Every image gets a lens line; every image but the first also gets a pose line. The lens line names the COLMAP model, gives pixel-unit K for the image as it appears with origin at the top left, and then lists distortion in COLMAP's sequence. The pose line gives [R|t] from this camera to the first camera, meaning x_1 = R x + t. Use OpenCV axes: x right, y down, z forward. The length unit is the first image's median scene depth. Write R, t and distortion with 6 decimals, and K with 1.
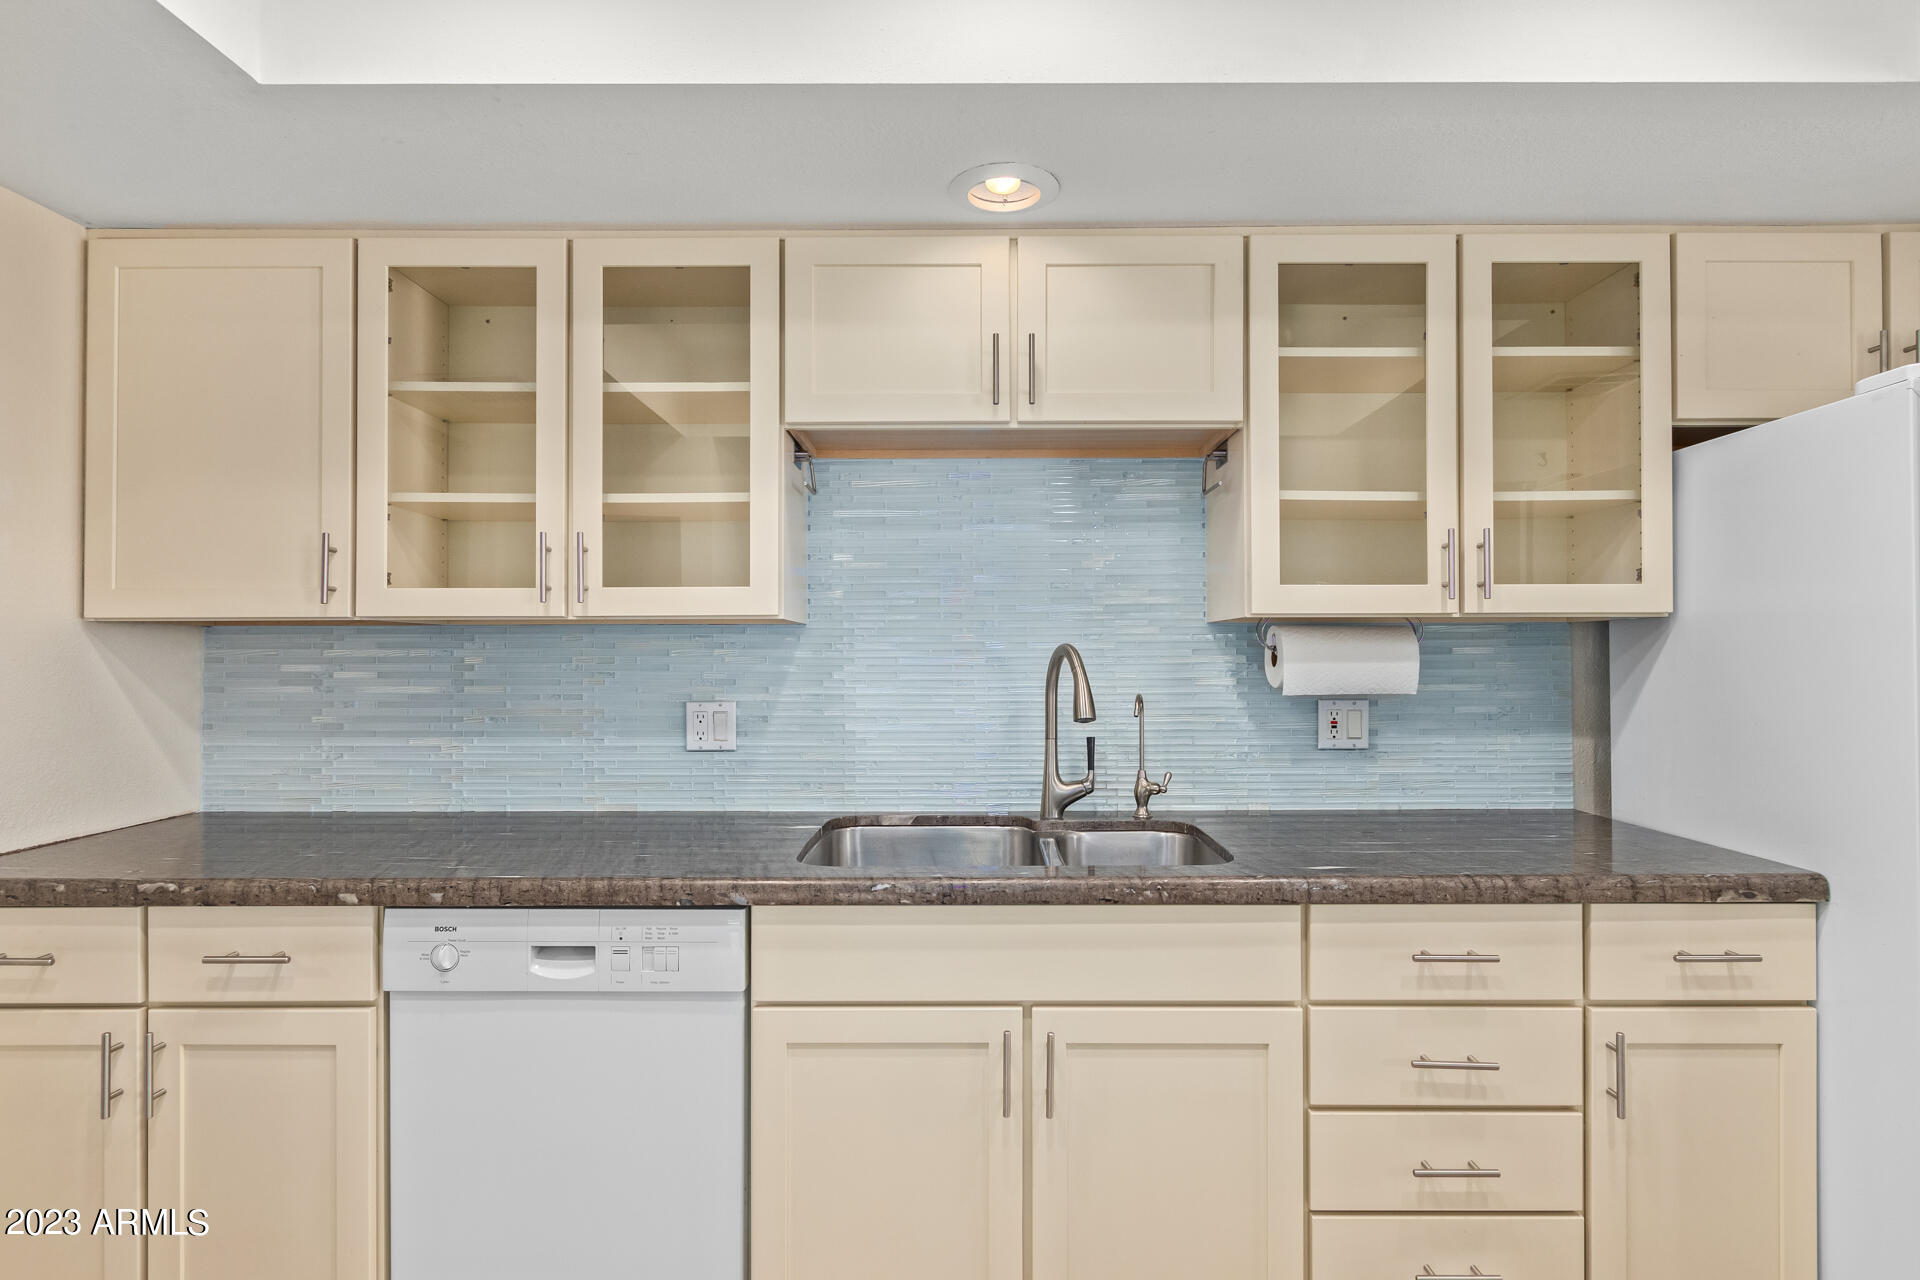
lens RADIAL K [[962.8, 0, 962.1], [0, 962.8, 647.6], [0, 0, 1]] dist [0.003140, 0.000813]
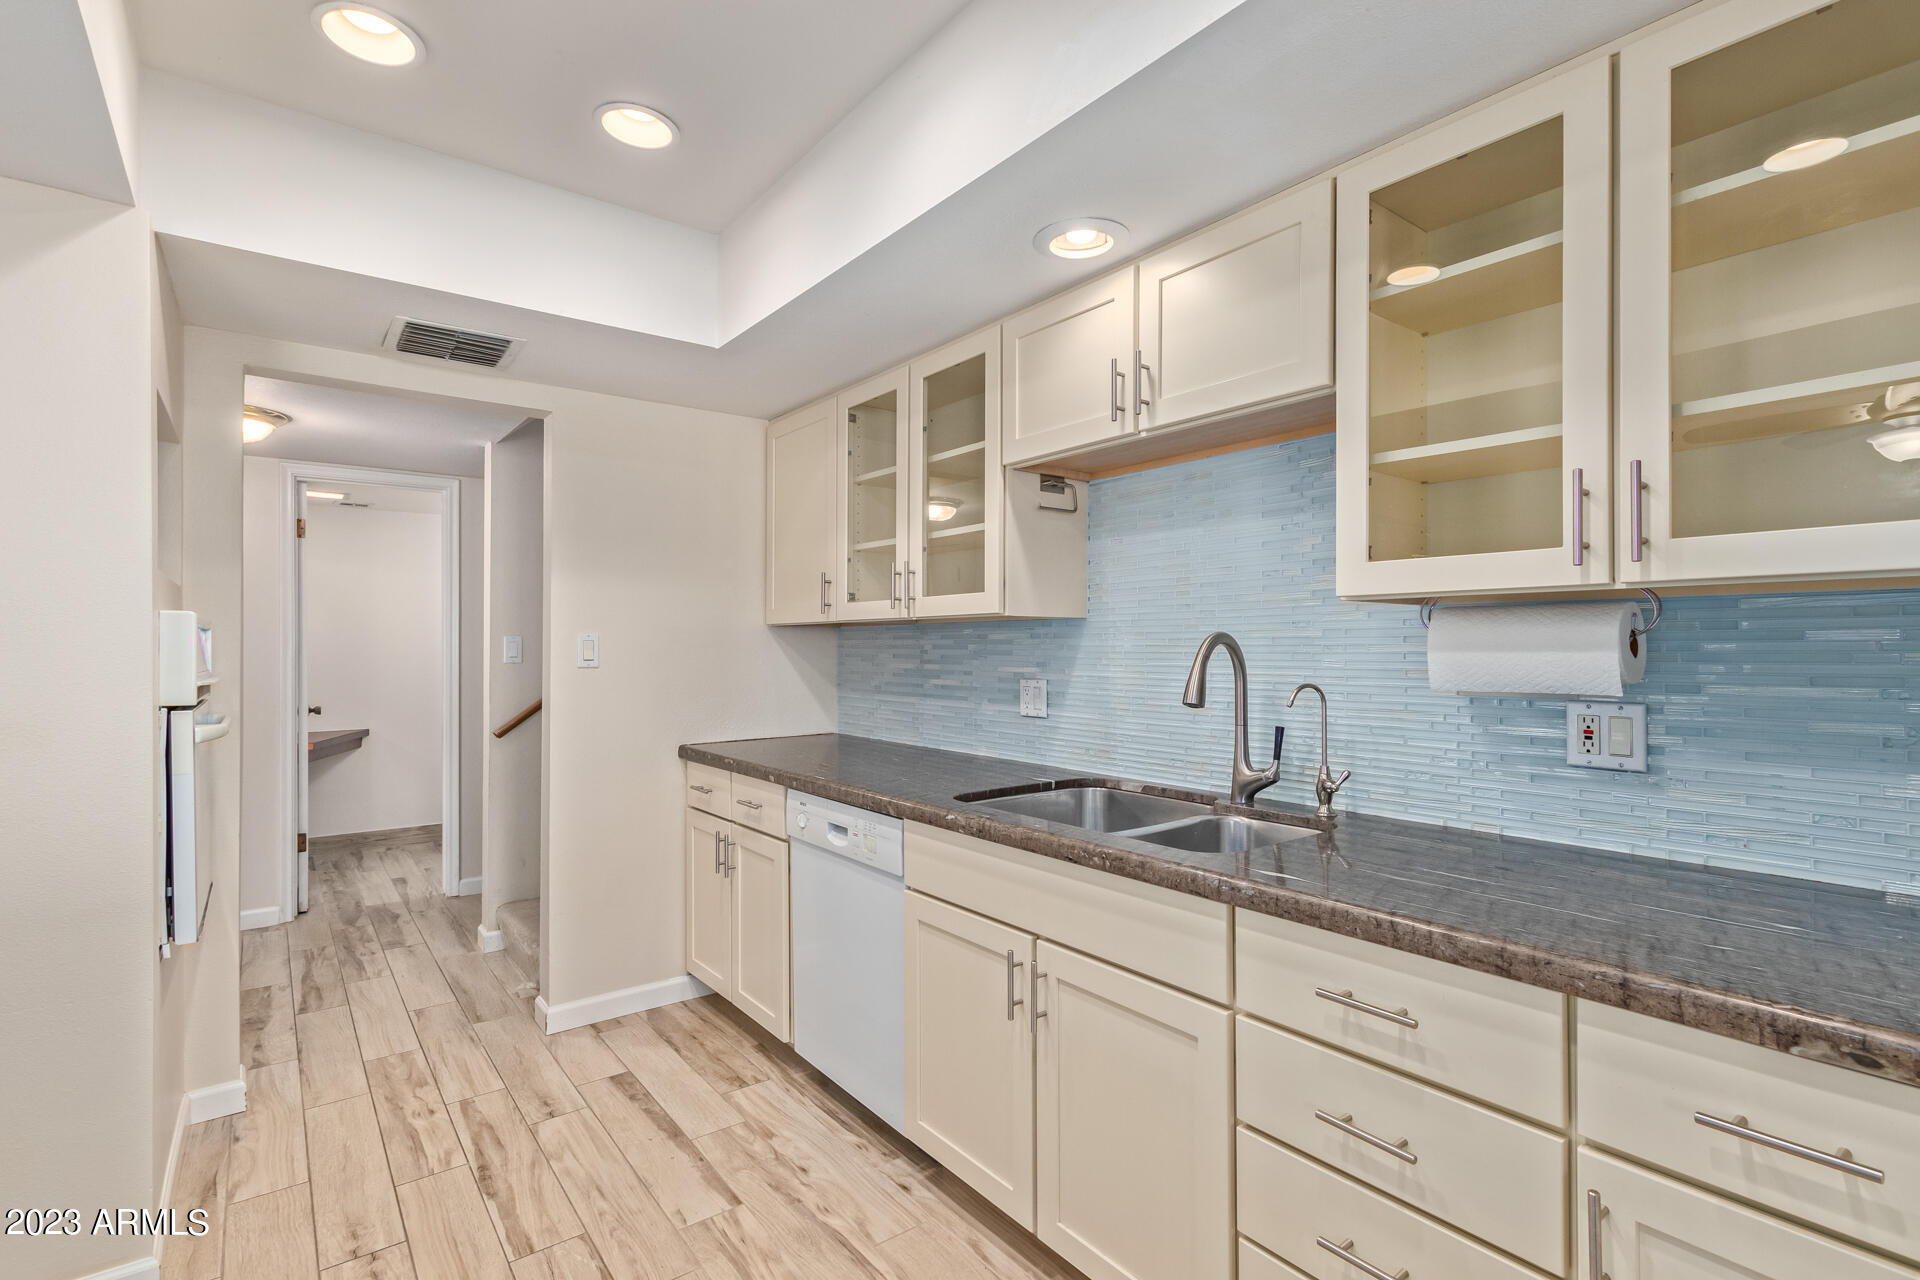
lens RADIAL K [[898.8, 0, 960.0], [0, 898.8, 640.0], [0, 0, 1]] dist [0.006731, -0.000313]
pose [[0.613402, -0.003981, -0.789761, 0.742342], [0.005408, 0.999985, -0.000840, 0.004274], [0.789752, -0.003756, 0.613414, 0.204316]]
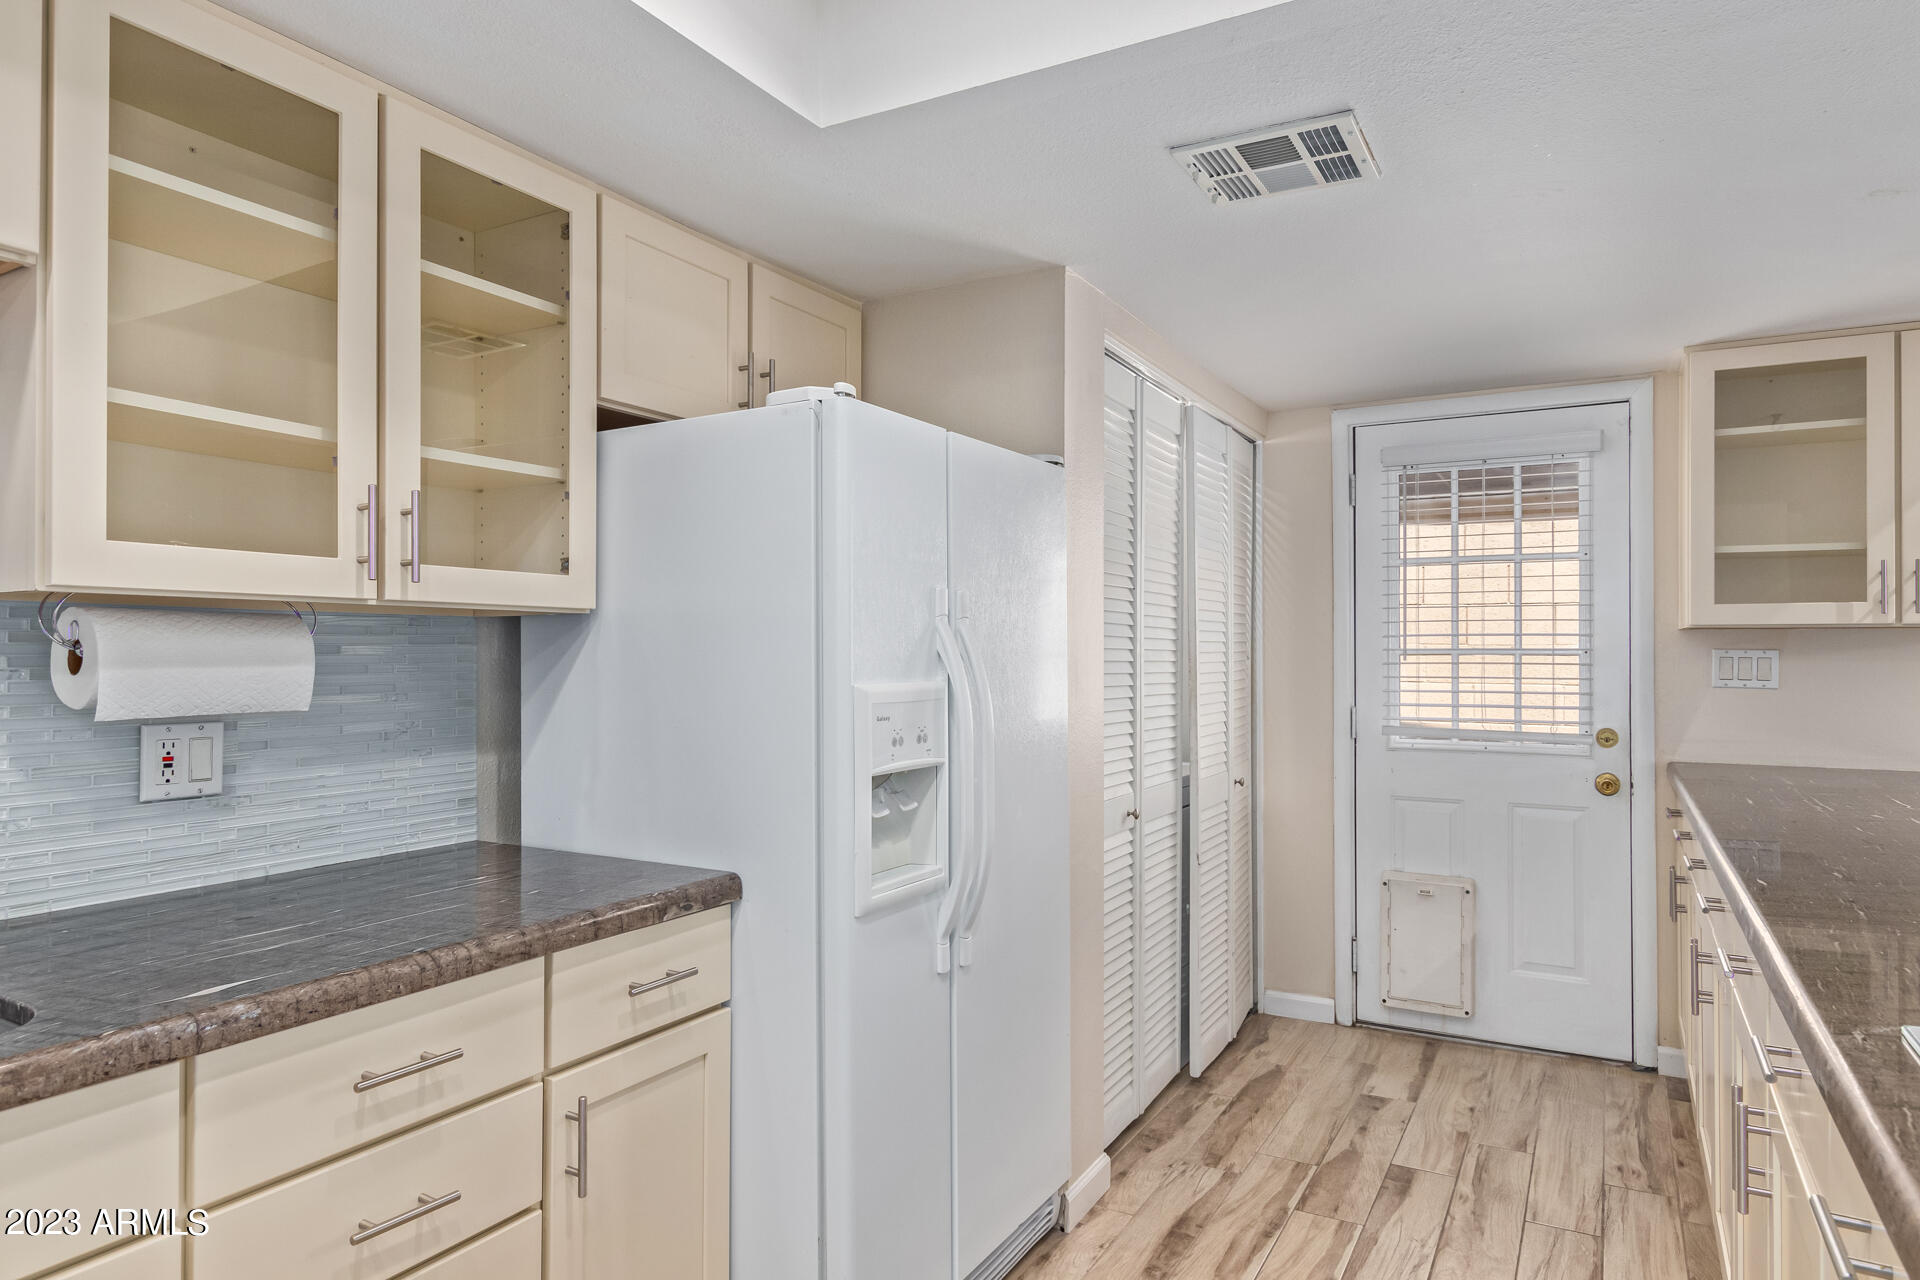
lens RADIAL K [[1157.8, 0, 961.0], [0, 1157.8, 642.6], [0, 0, 1]] dist [0.003394, -0.000469]
pose [[0.487662, 0.011385, 0.872958, -0.046201], [-0.007289, 0.999933, -0.008970, 0.002253], [-0.873002, -0.001988, 0.487713, 0.167627]]
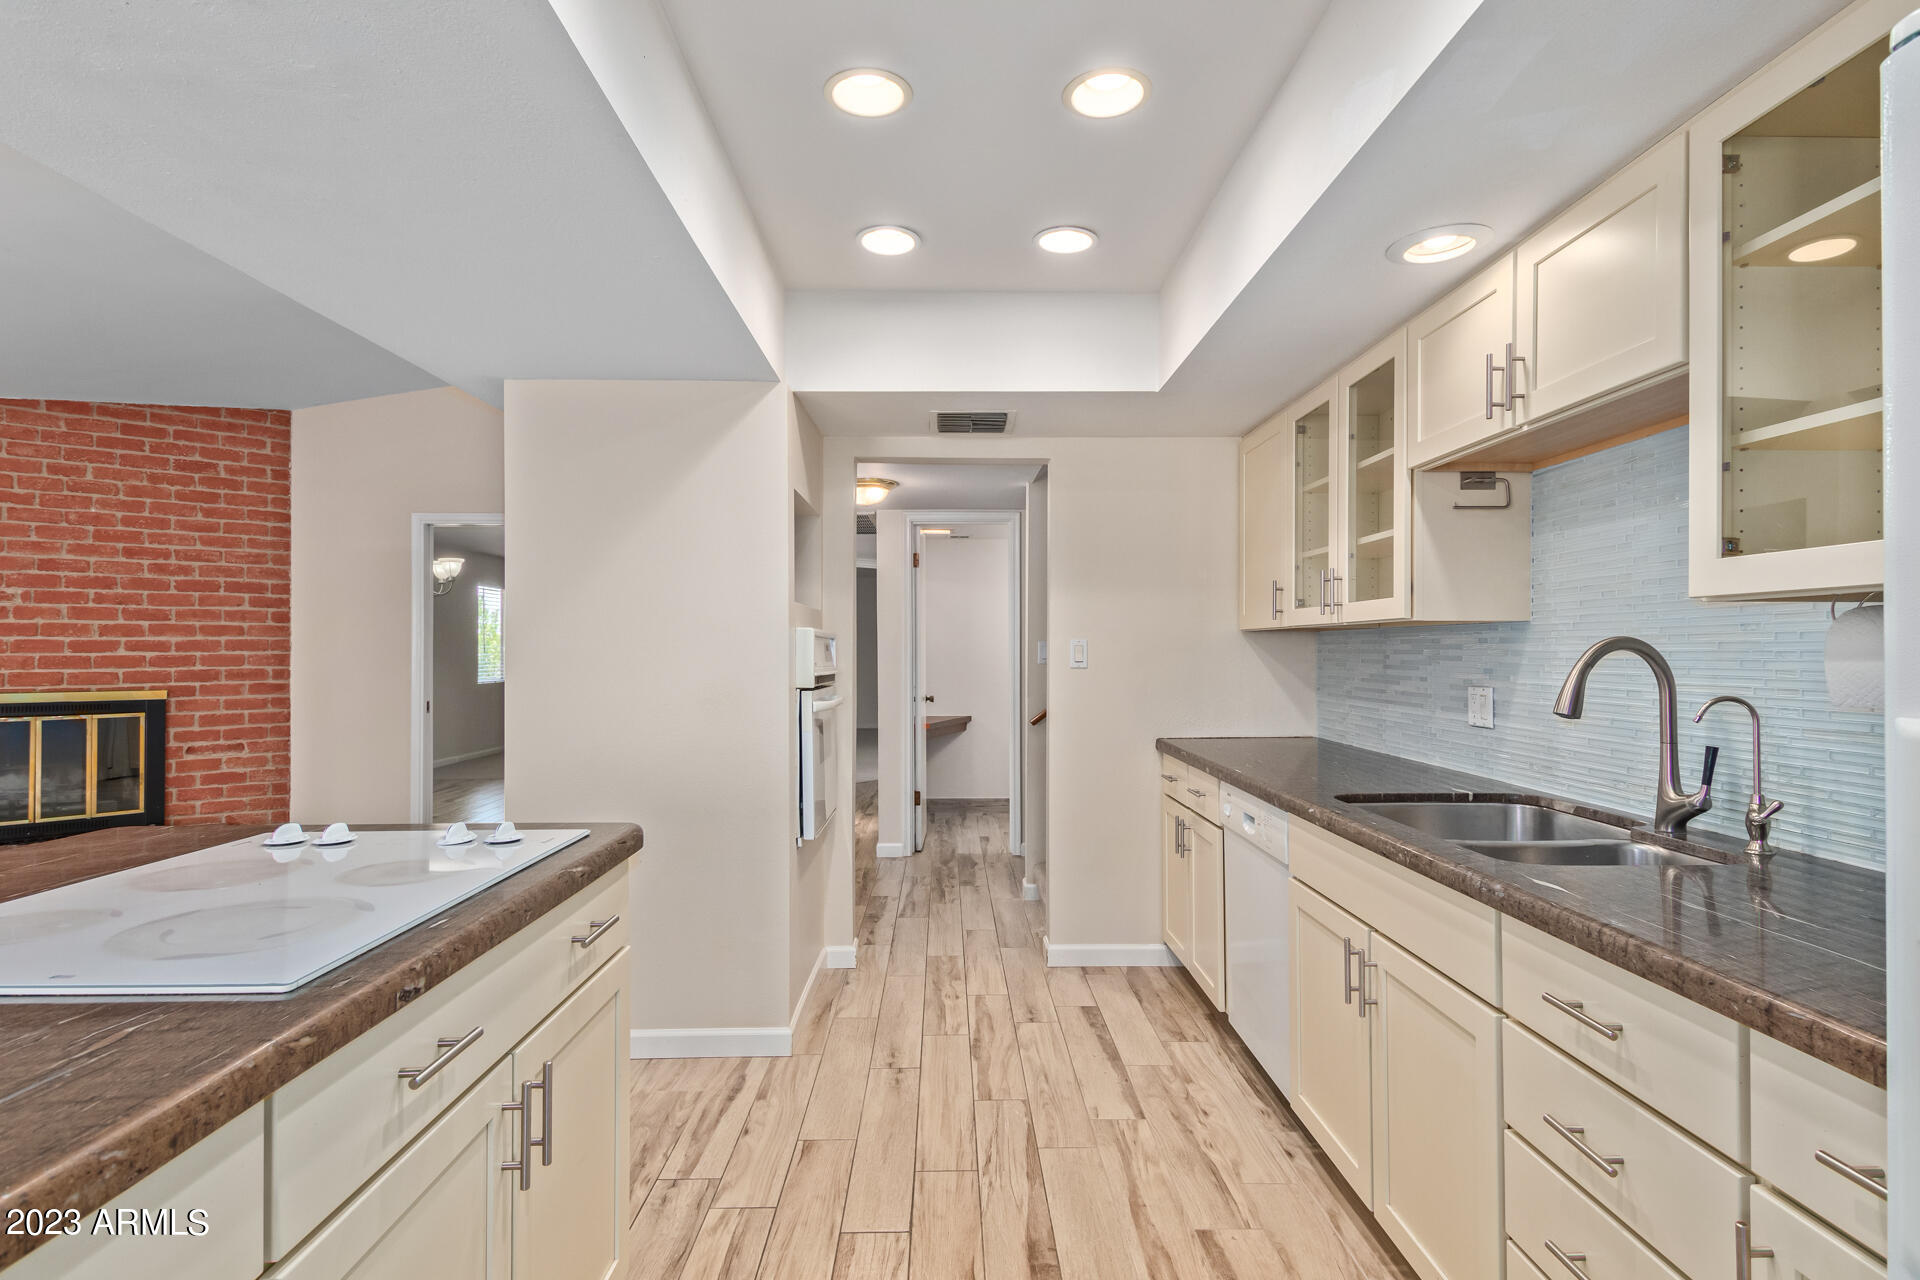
lens RADIAL K [[944.5, 0, 960.0], [0, 944.5, 640.0], [0, 0, 1]] dist [0.025884, -0.011856]
pose [[0.019563, -0.007709, -0.999779, 1.078859], [0.007080, 0.999946, -0.007572, 0.001988], [0.999784, -0.006931, 0.019616, 0.370039]]
